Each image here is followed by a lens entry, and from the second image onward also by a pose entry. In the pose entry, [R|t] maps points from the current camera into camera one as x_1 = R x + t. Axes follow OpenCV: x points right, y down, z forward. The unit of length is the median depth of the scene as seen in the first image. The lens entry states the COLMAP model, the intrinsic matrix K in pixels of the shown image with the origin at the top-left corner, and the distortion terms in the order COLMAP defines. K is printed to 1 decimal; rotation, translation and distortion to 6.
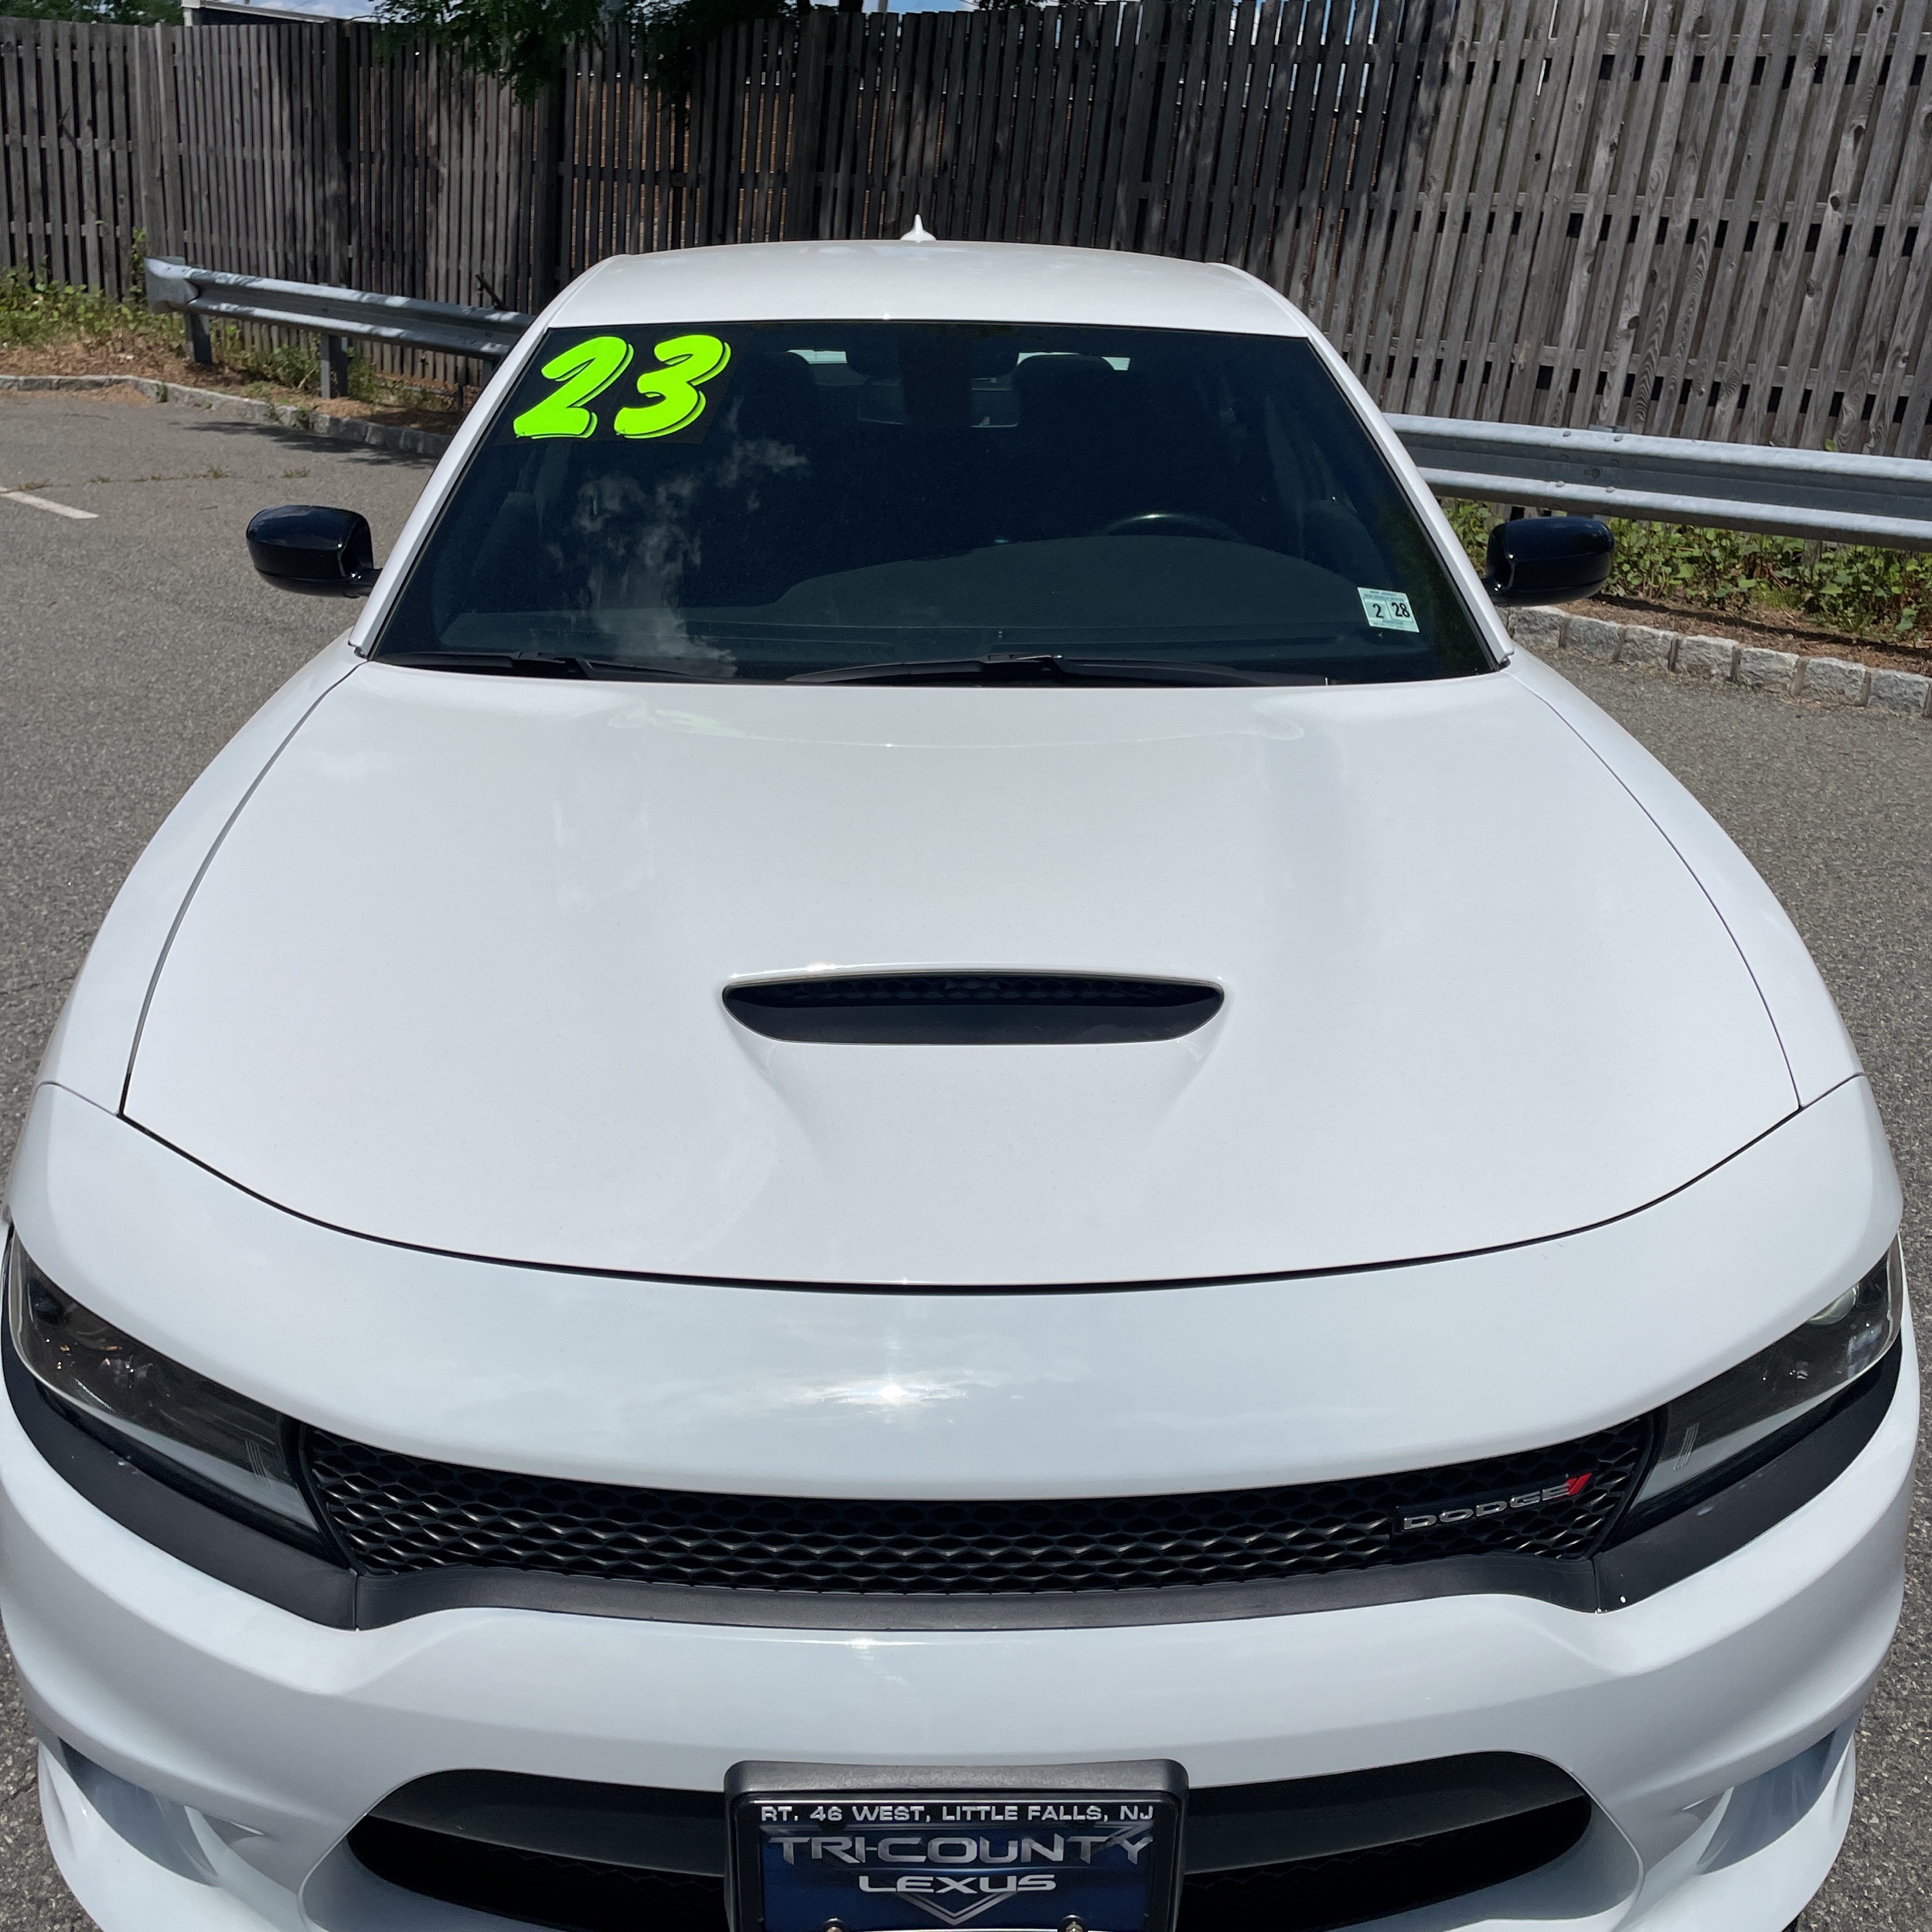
lens RADIAL K [[1955.0, 0, 956.8], [0, 1955.0, 926.7], [0, 0, 1]] dist [0.091838, -0.126421]
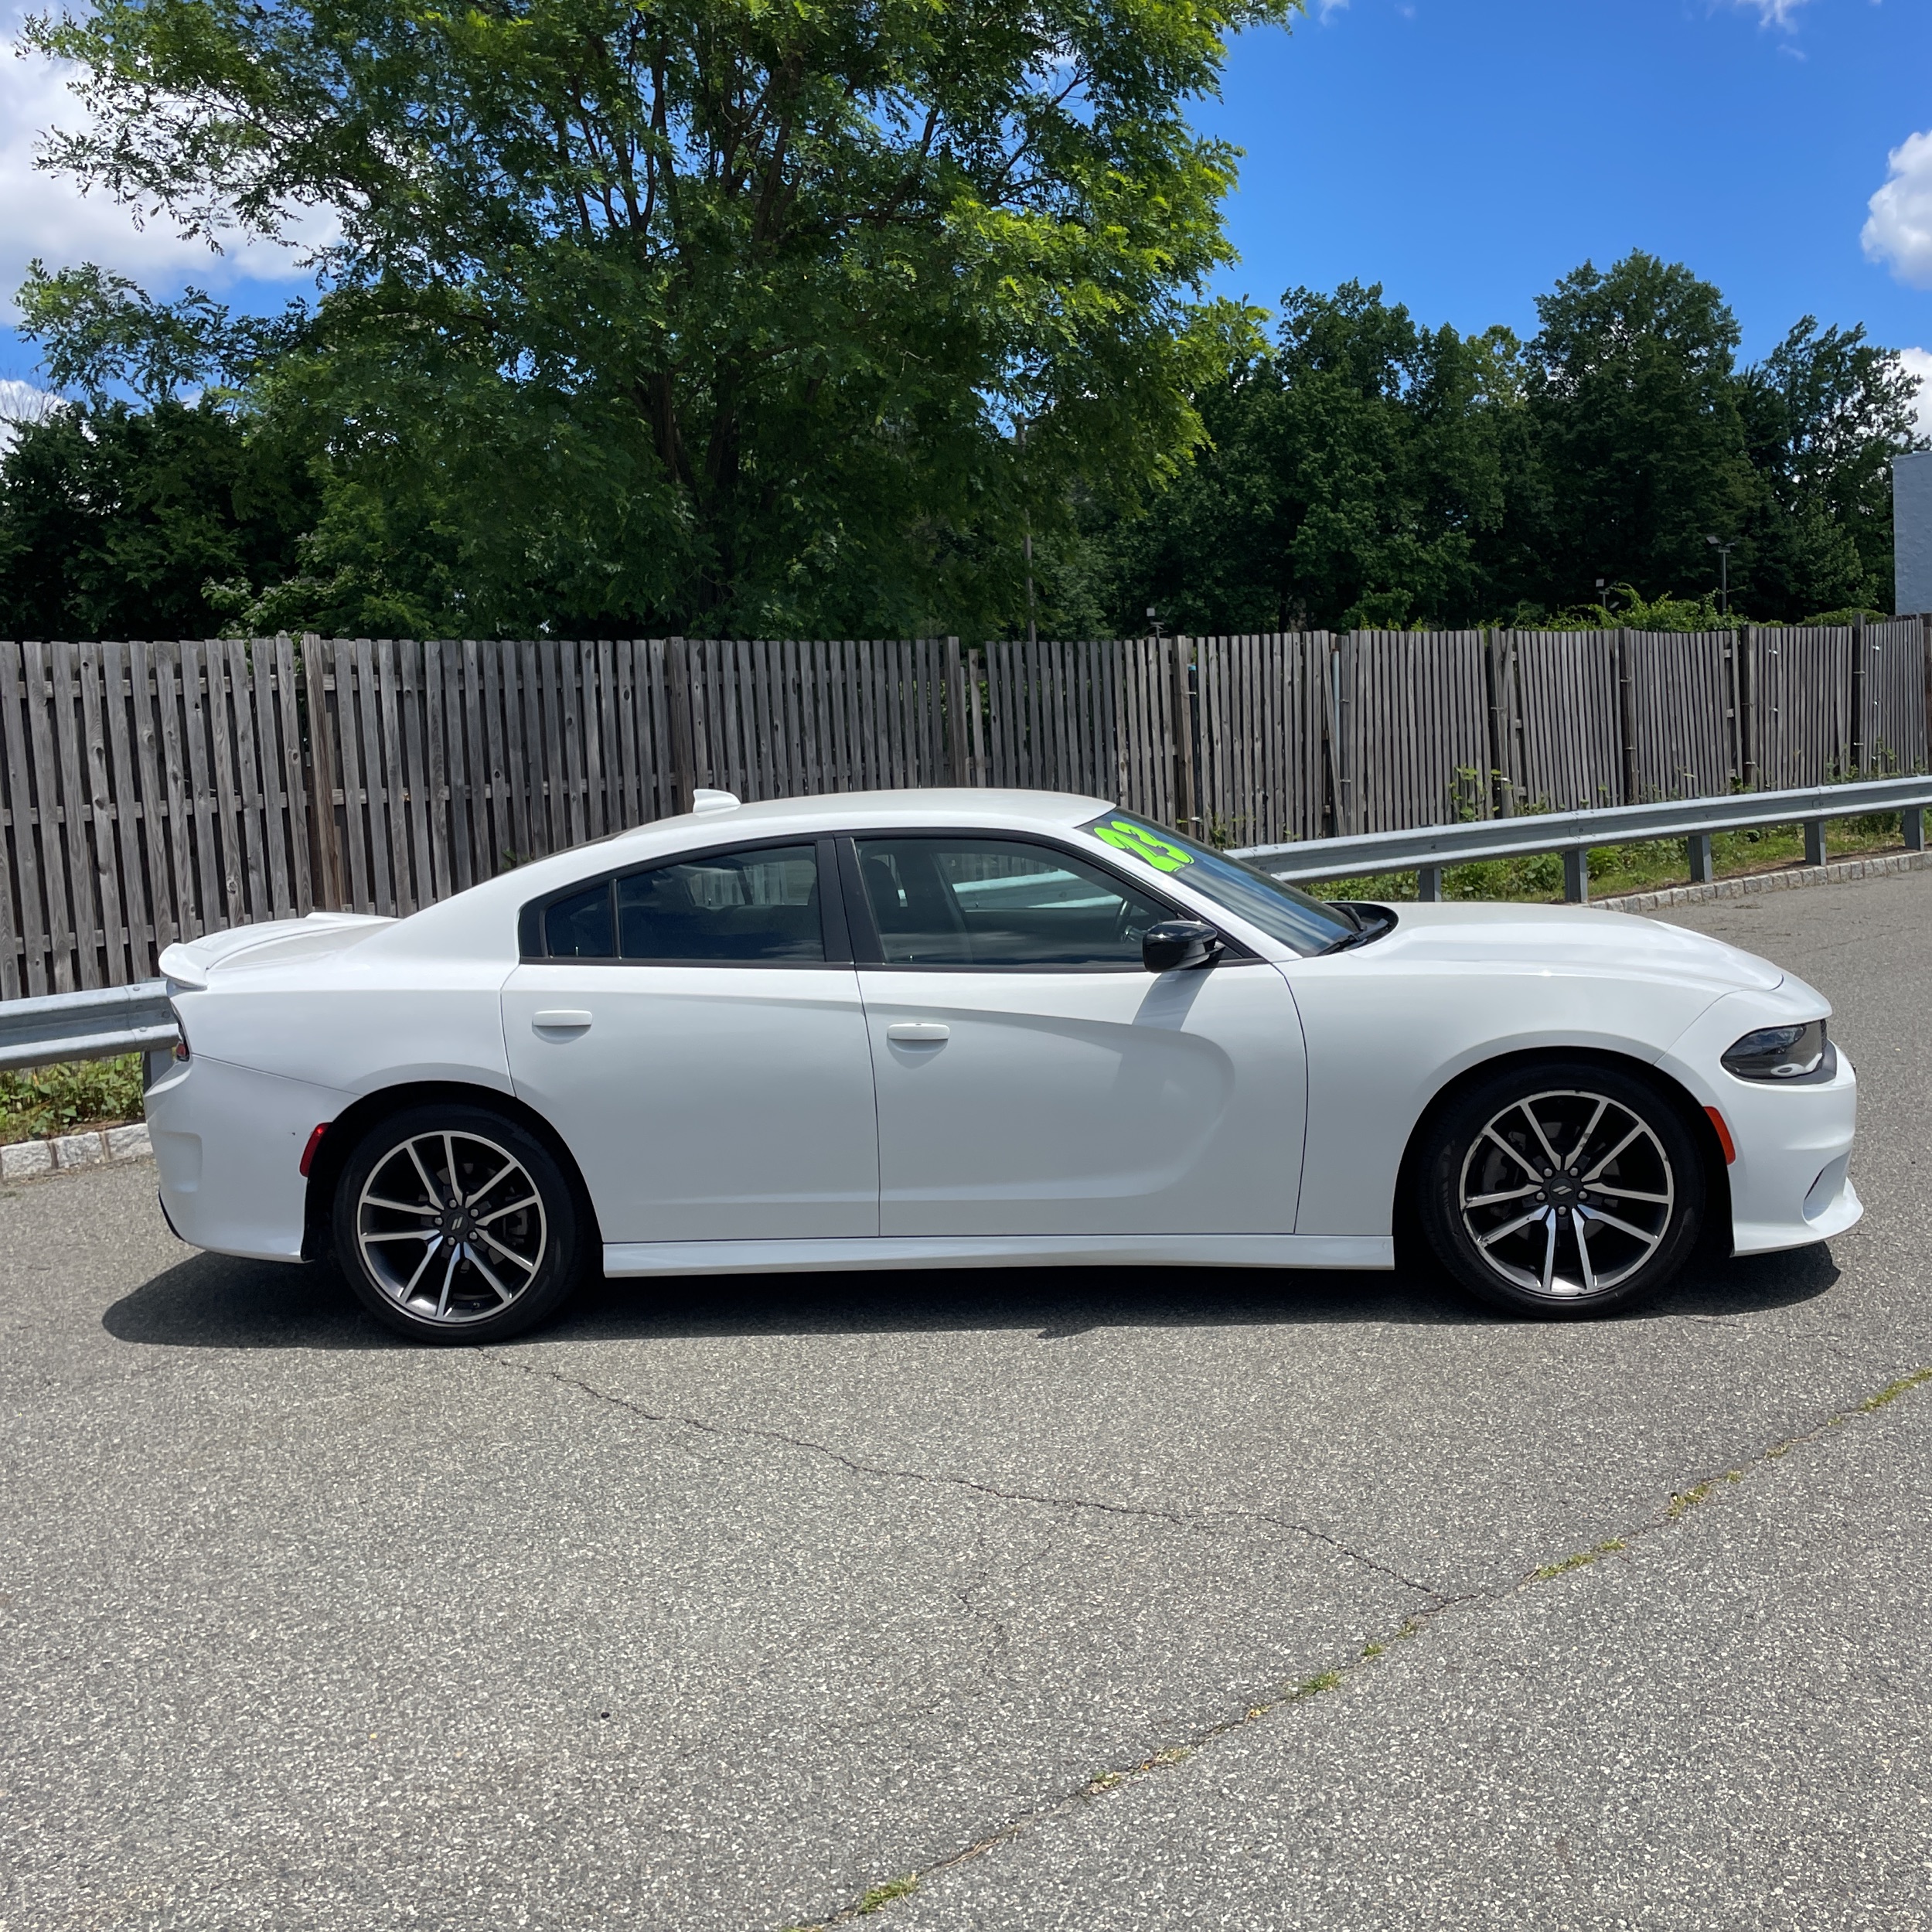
lens RADIAL K [[1958.9, 0, 992.1], [0, 1958.9, 937.6], [0, 0, 1]] dist [0.095554, -0.164261]
pose [[0.148796, -0.128636, 0.980465, -0.701791], [0.408690, 0.910862, 0.057481, -0.123605], [-0.900462, 0.392153, 0.188105, 0.275839]]
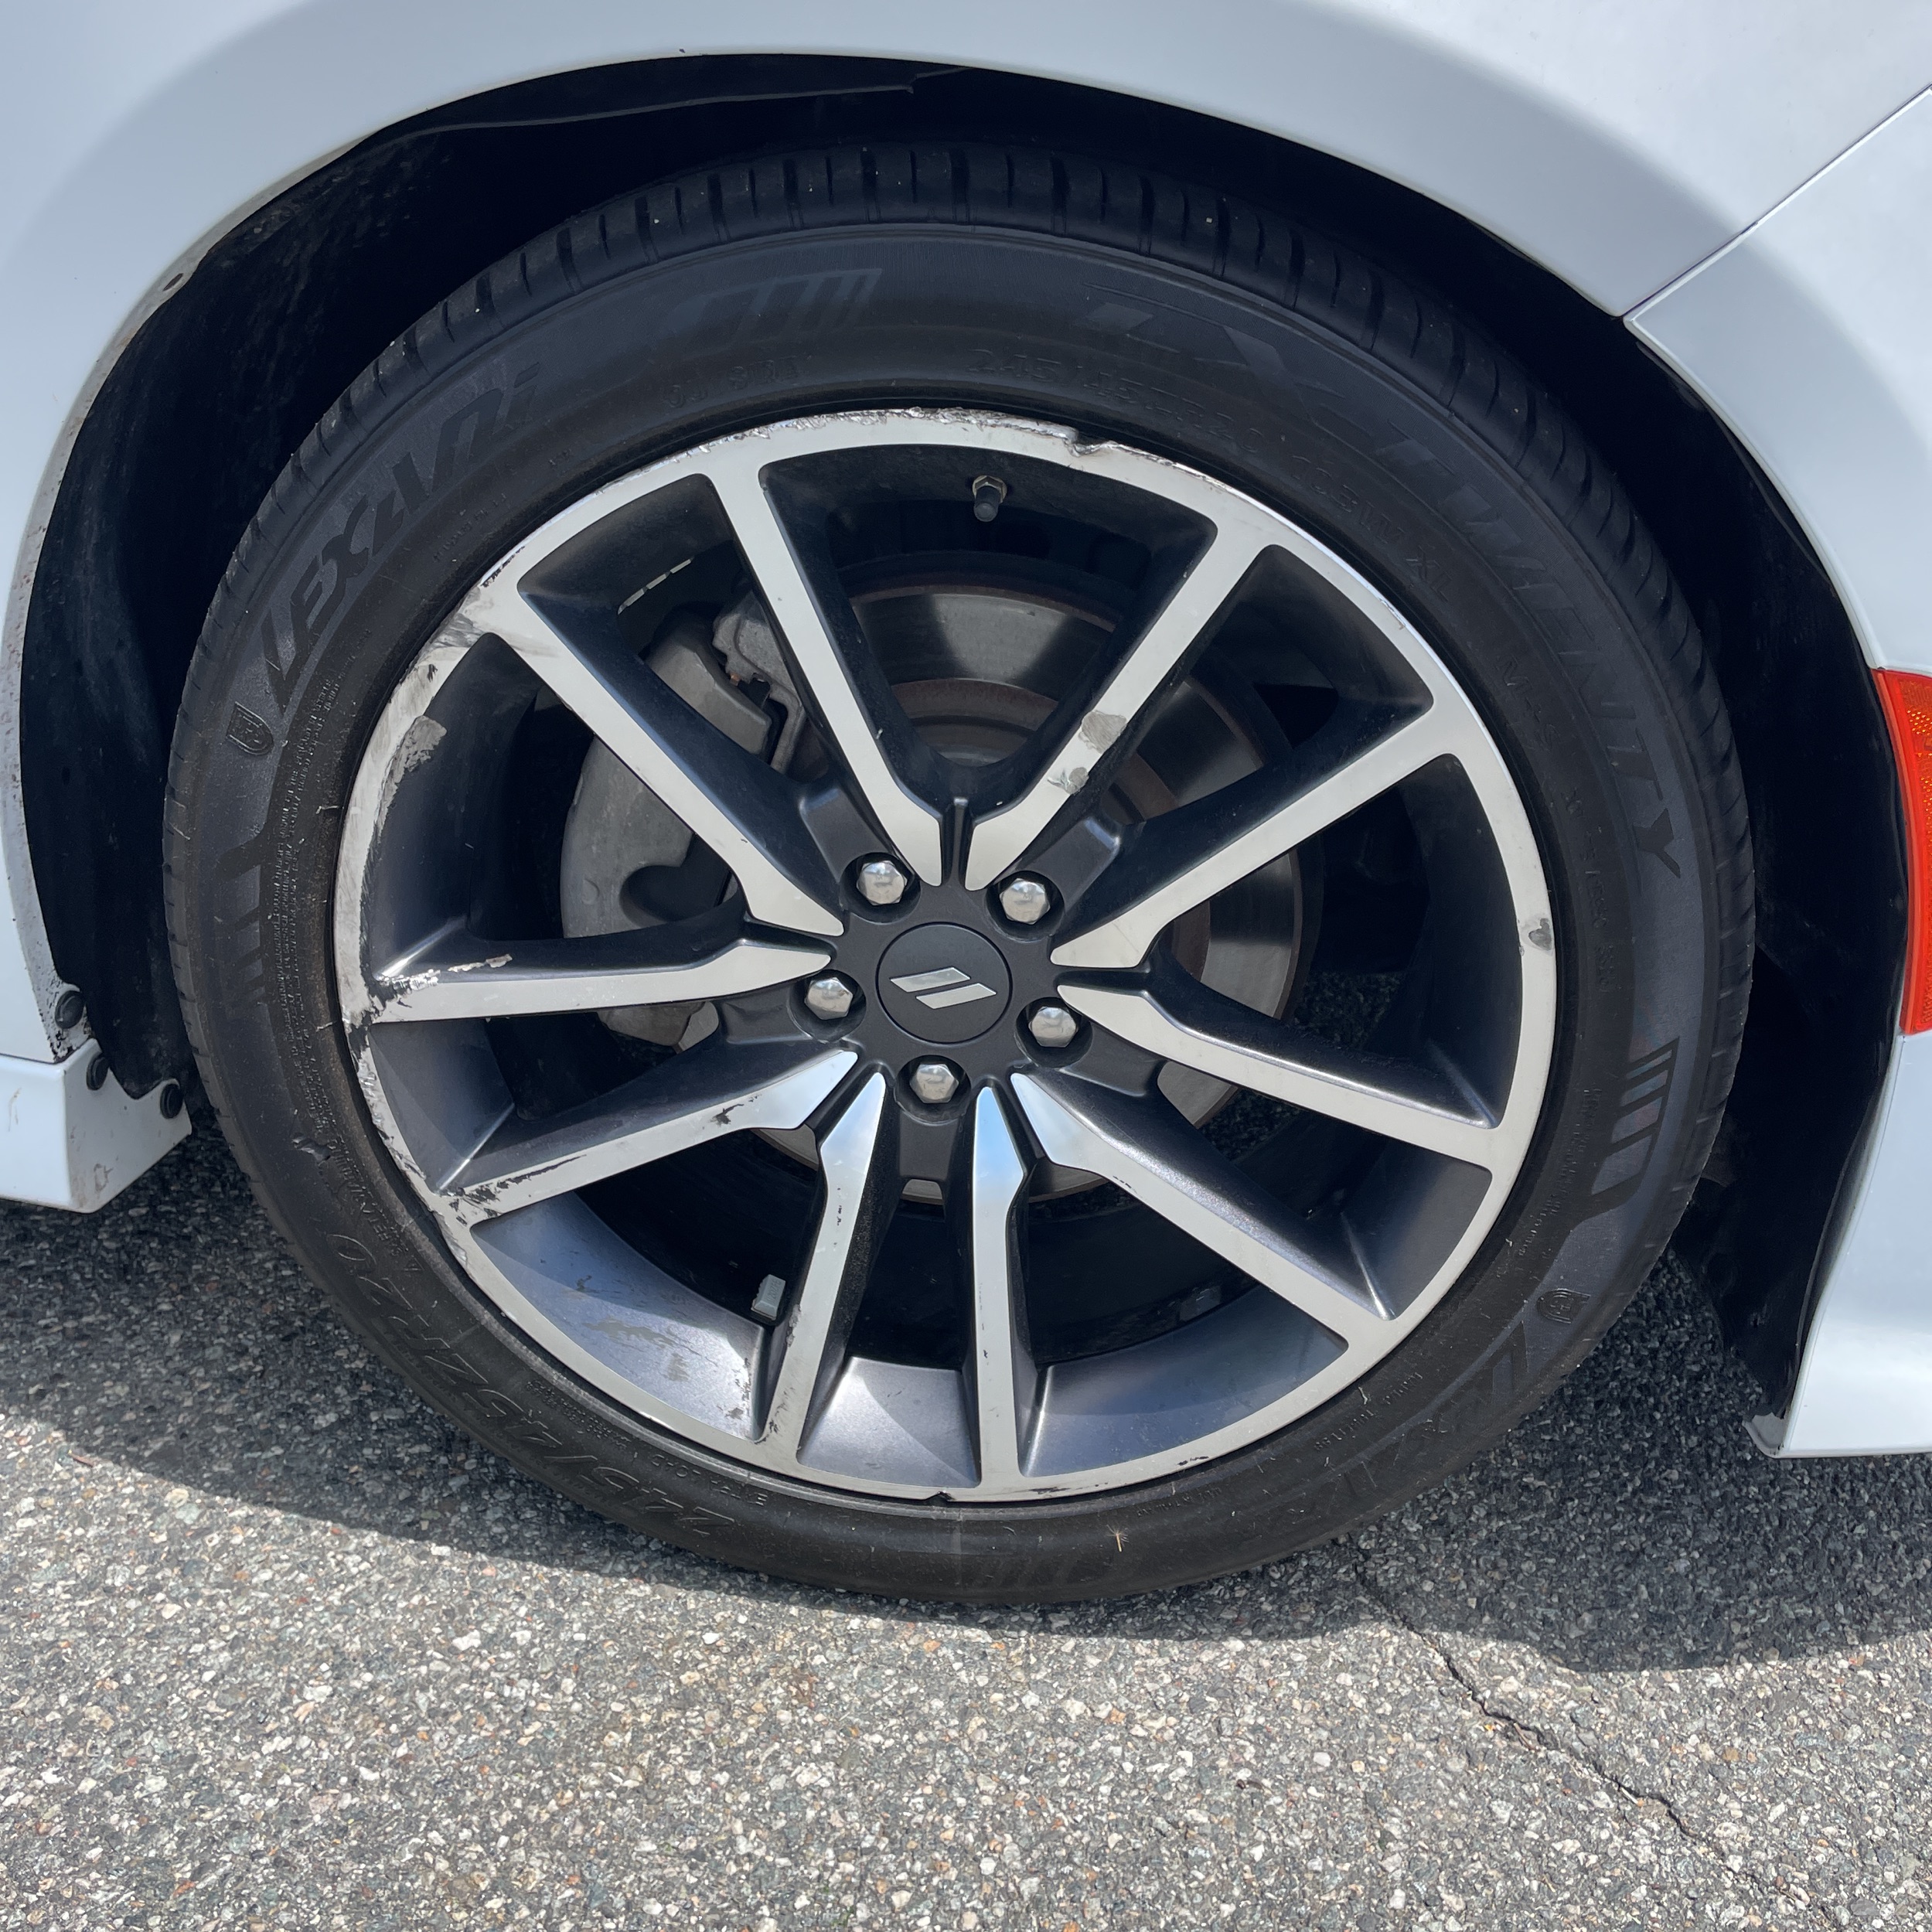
lens RADIAL K [[1926.5, 0, 1009.6], [0, 1926.5, 961.2], [0, 0, 1]] dist [0.091747, -0.130417]
pose [[0.166502, -0.472091, 0.865683, -0.190321], [0.272122, 0.865843, 0.419839, 0.006466], [-0.947748, 0.165668, 0.272631, 0.230885]]
